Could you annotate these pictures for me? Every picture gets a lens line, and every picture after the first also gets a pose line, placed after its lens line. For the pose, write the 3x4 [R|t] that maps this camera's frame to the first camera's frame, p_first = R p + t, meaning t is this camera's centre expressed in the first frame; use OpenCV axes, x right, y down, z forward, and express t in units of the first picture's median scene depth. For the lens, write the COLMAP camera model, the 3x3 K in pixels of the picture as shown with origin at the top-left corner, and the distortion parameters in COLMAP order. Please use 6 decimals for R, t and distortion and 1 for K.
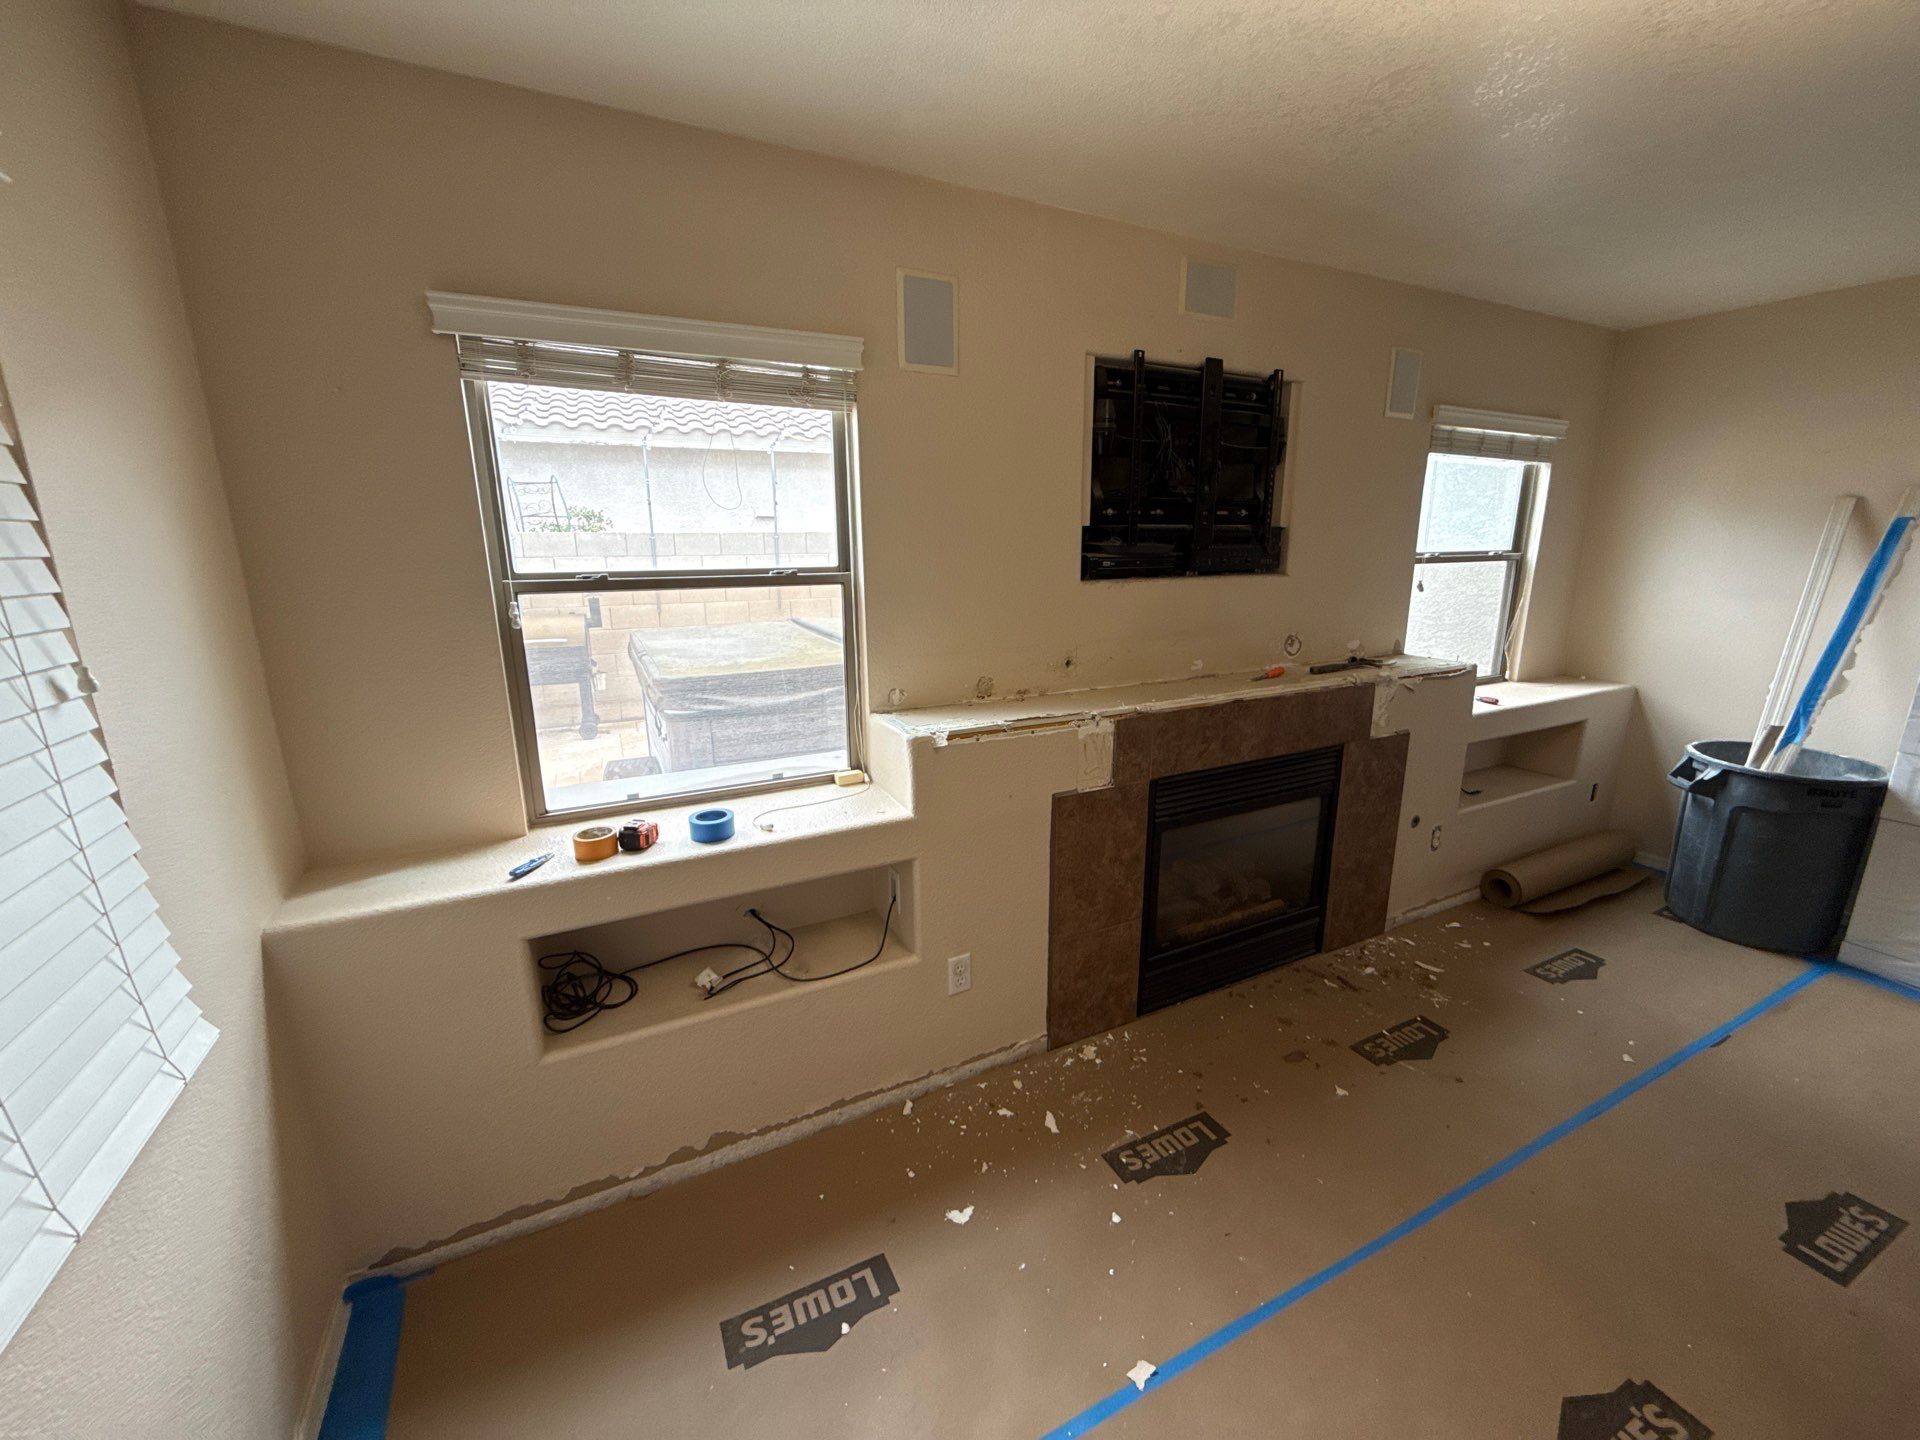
lens RADIAL K [[760.9, 0, 959.5], [0, 760.9, 718.5], [0, 0, 1]] dist [-0.001924, 0.000290]
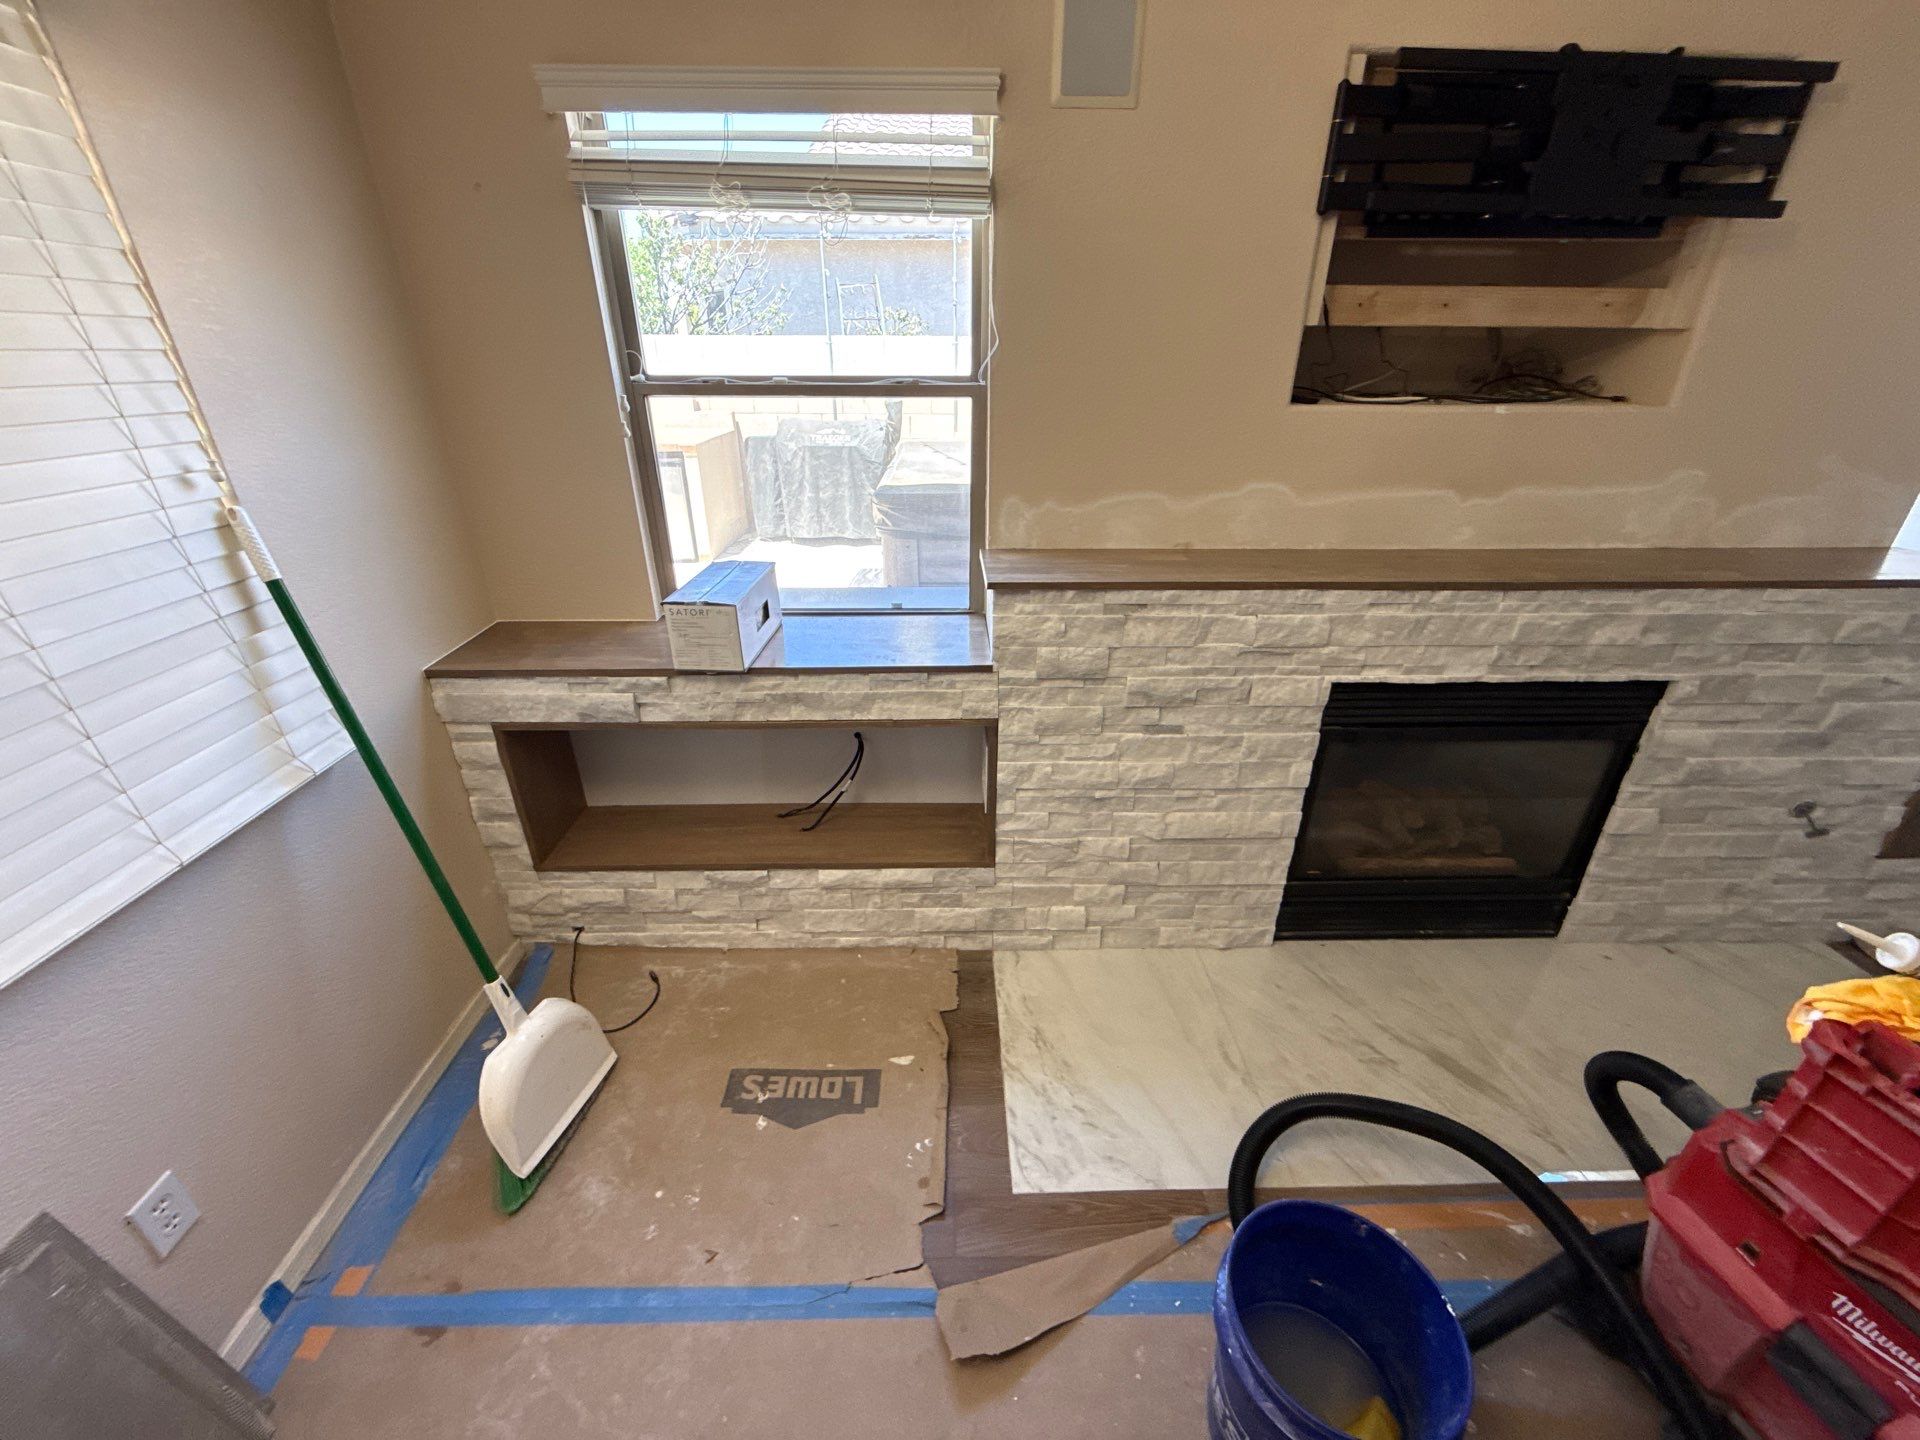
lens RADIAL K [[761.6, 0, 961.9], [0, 761.6, 716.8], [0, 0, 1]] dist [-0.001821, 0.000390]
pose [[0.901713, 0.196313, -0.385194, 0.212807], [-0.106678, 0.964444, 0.241800, -0.027580], [0.418966, -0.176942, 0.890595, 0.126953]]
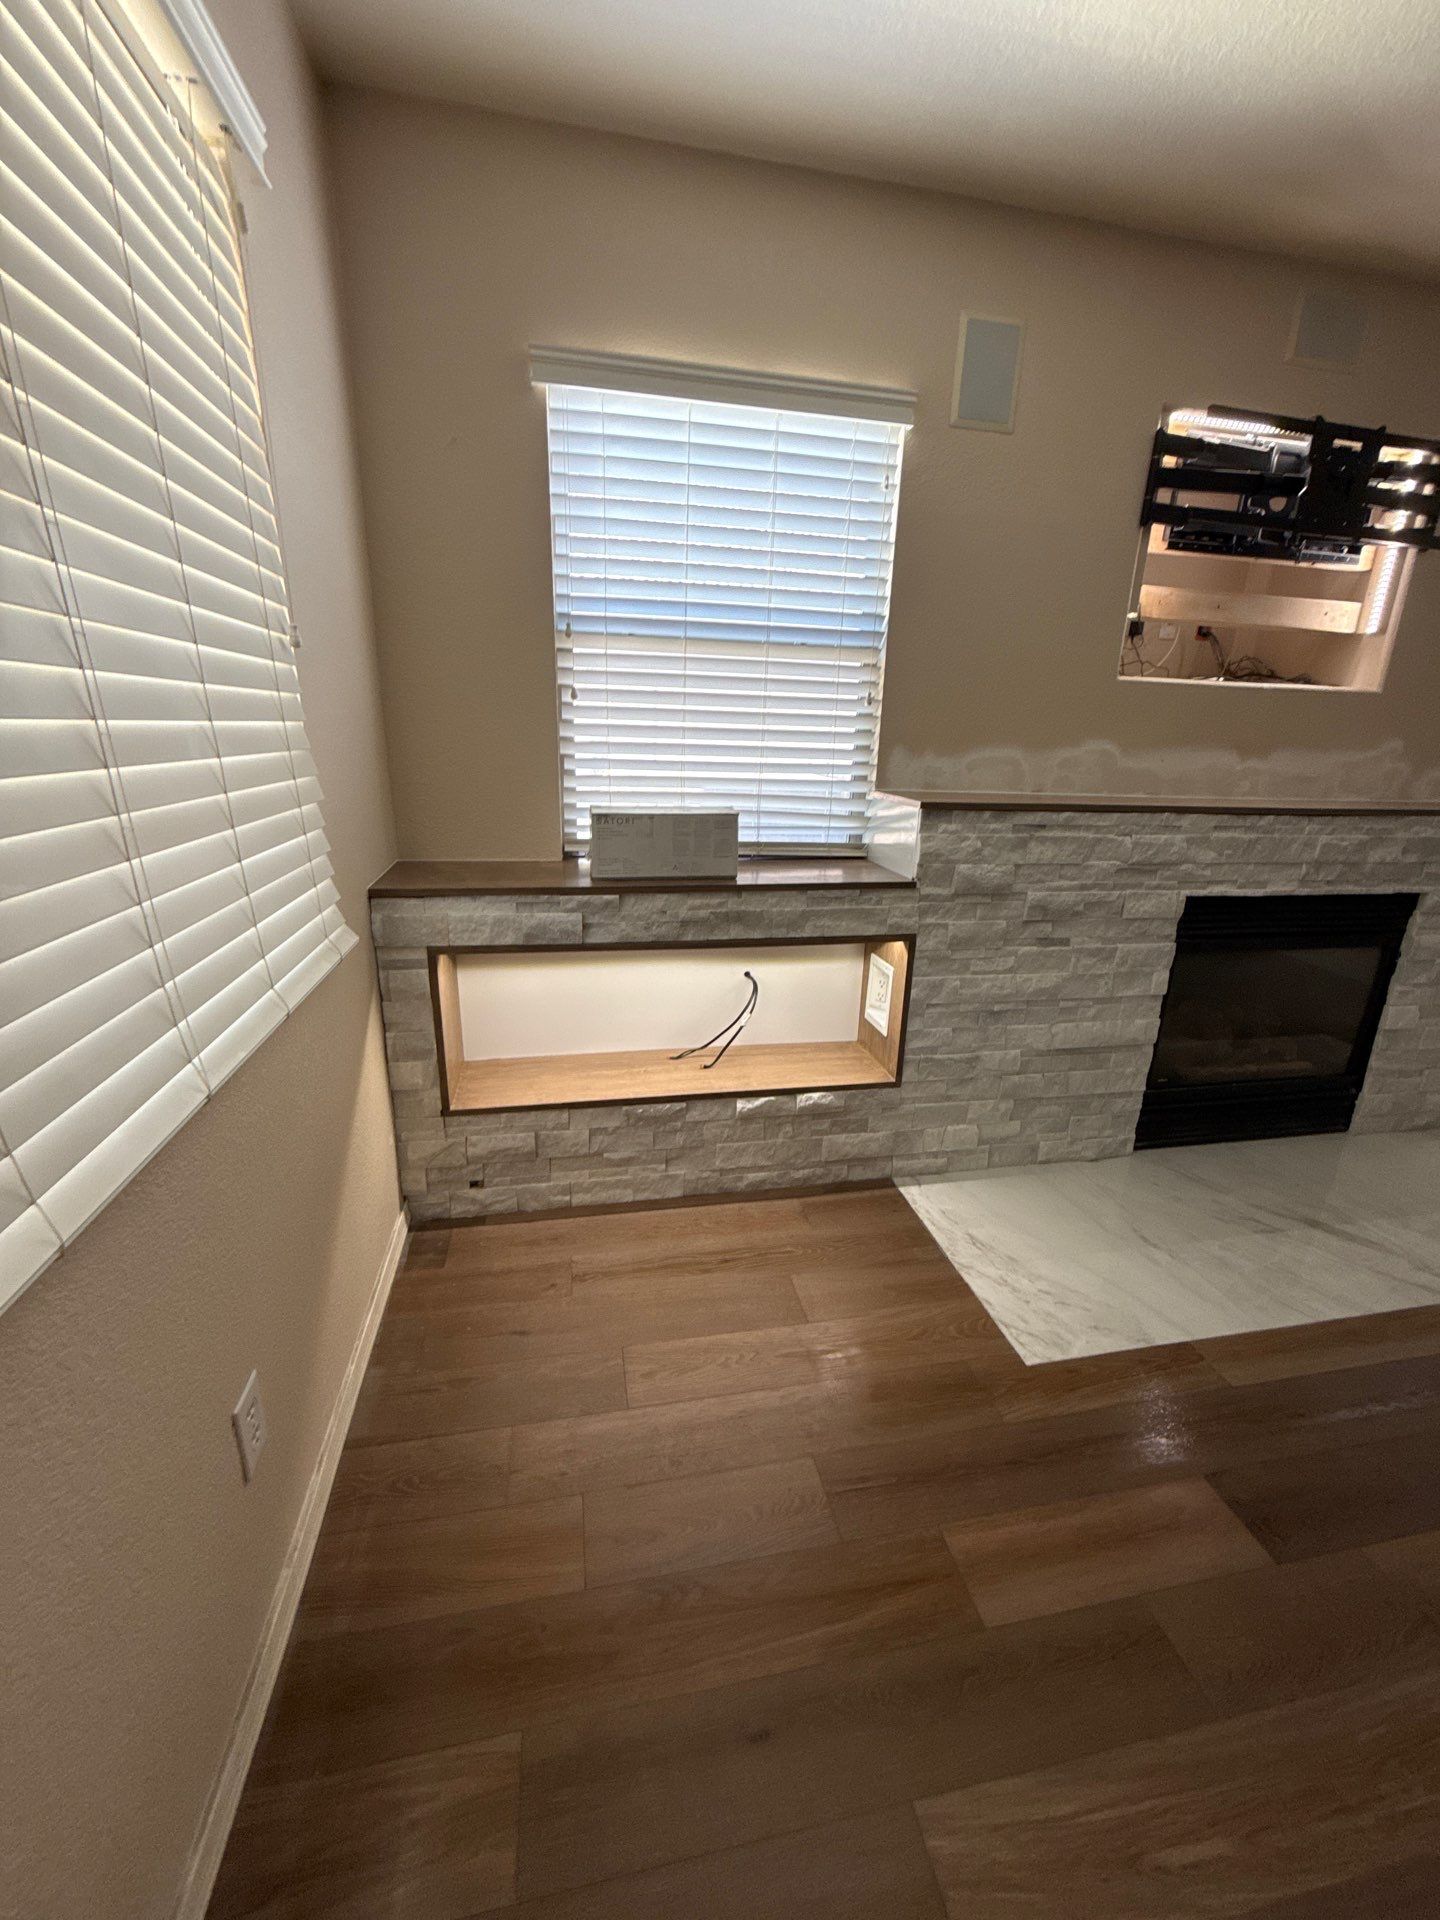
lens RADIAL K [[763.4, 0, 721.5], [0, 763.4, 962.3], [0, 0, 1]] dist [-0.000885, -0.000332]
pose [[0.963177, 0.112522, -0.244191, -0.037611], [-0.096406, 0.992358, 0.077015, 0.135618], [0.250991, -0.050637, 0.966664, -0.028451]]
